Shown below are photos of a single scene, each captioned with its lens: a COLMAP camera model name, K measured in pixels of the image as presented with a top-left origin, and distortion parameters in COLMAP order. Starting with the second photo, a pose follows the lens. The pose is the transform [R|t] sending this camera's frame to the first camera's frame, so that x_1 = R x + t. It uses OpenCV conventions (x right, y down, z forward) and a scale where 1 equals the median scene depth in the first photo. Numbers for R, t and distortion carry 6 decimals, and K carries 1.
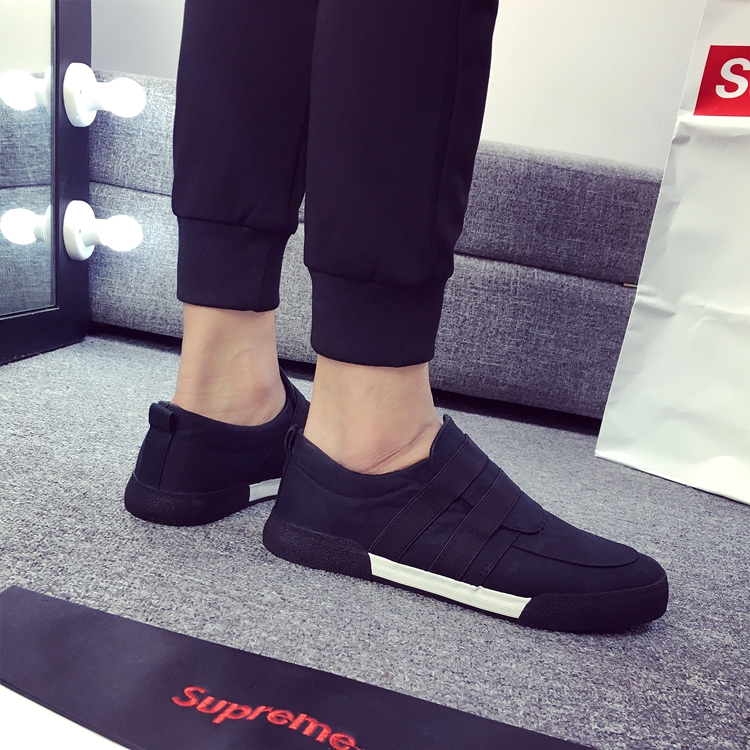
lens RADIAL K [[857.6, 0, 371.8], [0, 857.6, 372.2], [0, 0, 1]] dist [0.092165, -0.124491]
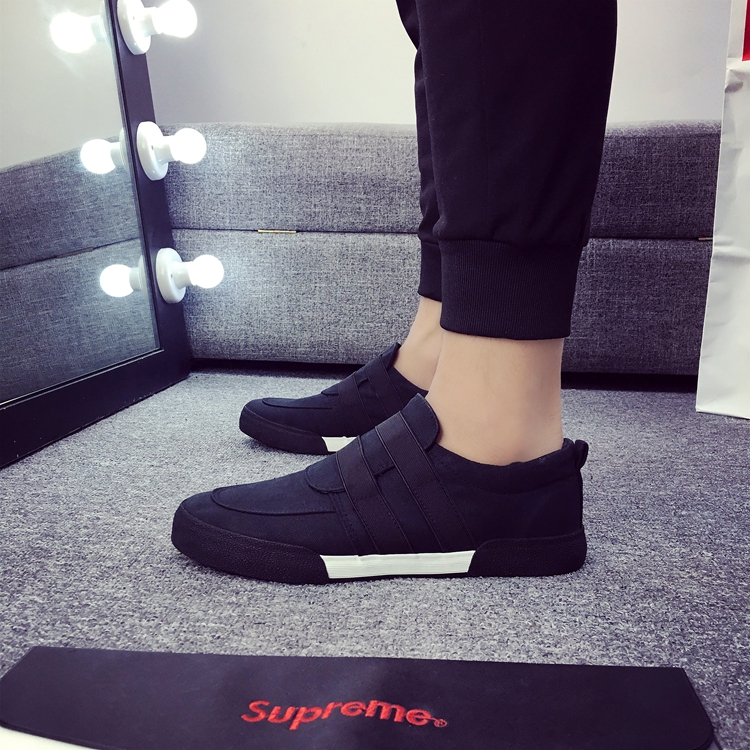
lens RADIAL K [[857.6, 0, 371.8], [0, 857.6, 372.2], [0, 0, 1]] dist [0.092165, -0.124491]
pose [[0.983965, -0.153458, -0.090902, -0.014901], [0.152733, 0.988155, -0.014923, 0.009135], [0.092115, 0.000800, 0.995748, -0.041017]]
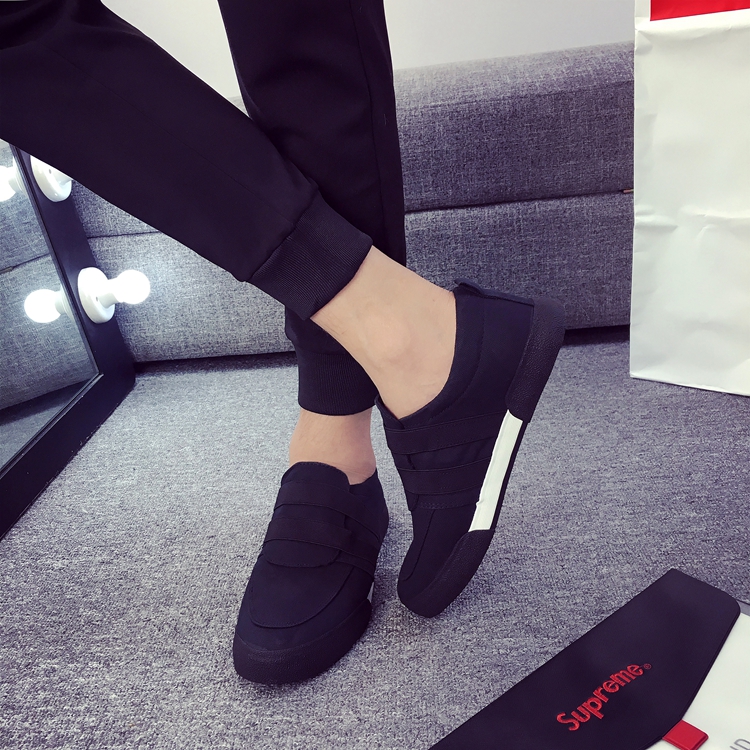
lens RADIAL K [[857.6, 0, 371.8], [0, 857.6, 372.2], [0, 0, 1]] dist [0.092165, -0.124491]
pose [[0.958111, -0.263605, -0.111959, 0.080967], [0.280647, 0.942099, 0.183537, -0.187796], [0.057096, -0.207270, 0.976616, -0.023826]]
